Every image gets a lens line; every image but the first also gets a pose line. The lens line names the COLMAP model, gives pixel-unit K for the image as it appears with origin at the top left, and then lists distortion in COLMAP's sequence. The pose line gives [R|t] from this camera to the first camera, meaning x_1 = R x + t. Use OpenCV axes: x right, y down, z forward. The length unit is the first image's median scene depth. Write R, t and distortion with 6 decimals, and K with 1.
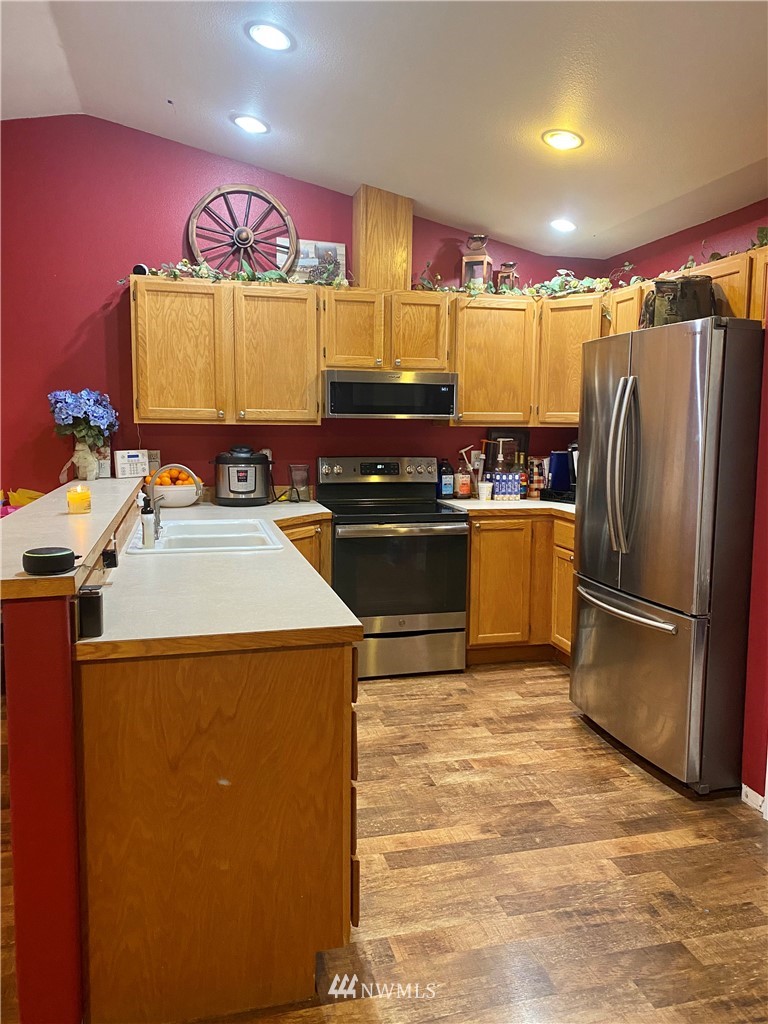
lens RADIAL K [[772.6, 0, 383.8], [0, 772.6, 509.8], [0, 0, 1]] dist [0.004505, 0.001381]
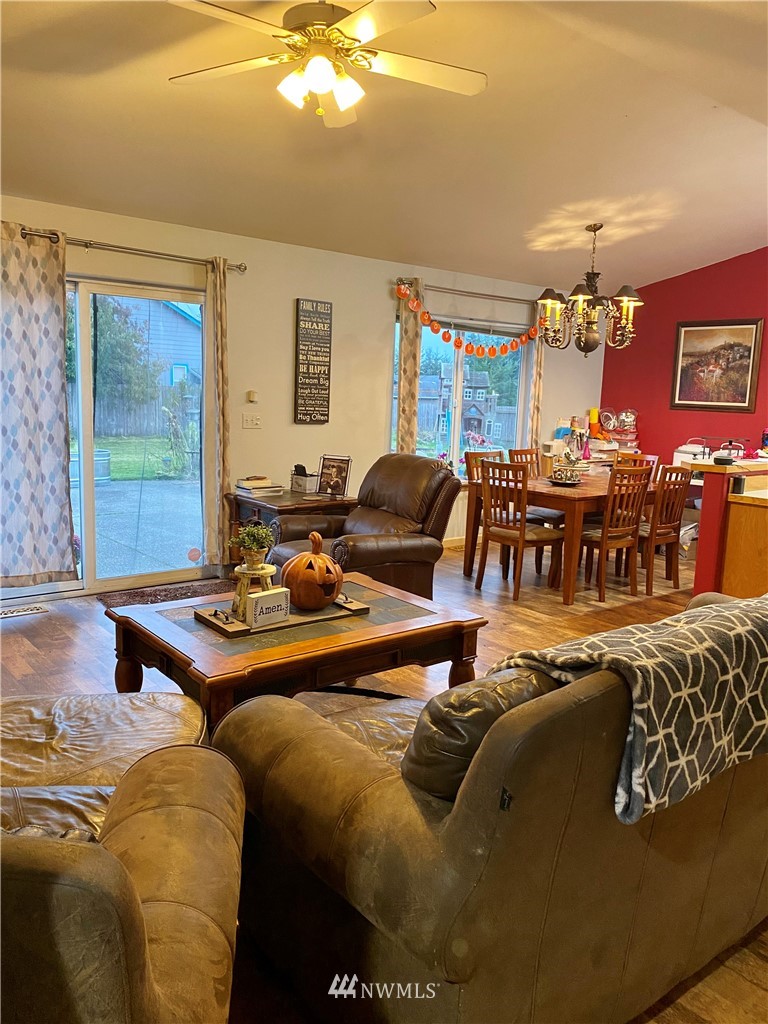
lens RADIAL K [[772.6, 0, 384.9], [0, 772.6, 512.9], [0, 0, 1]] dist [0.004505, 0.001381]
pose [[0.403417, 0.147723, -0.903013, 1.501767], [-0.131485, 0.985999, 0.102559, 0.118405], [0.905520, 0.077359, 0.417192, -1.143766]]
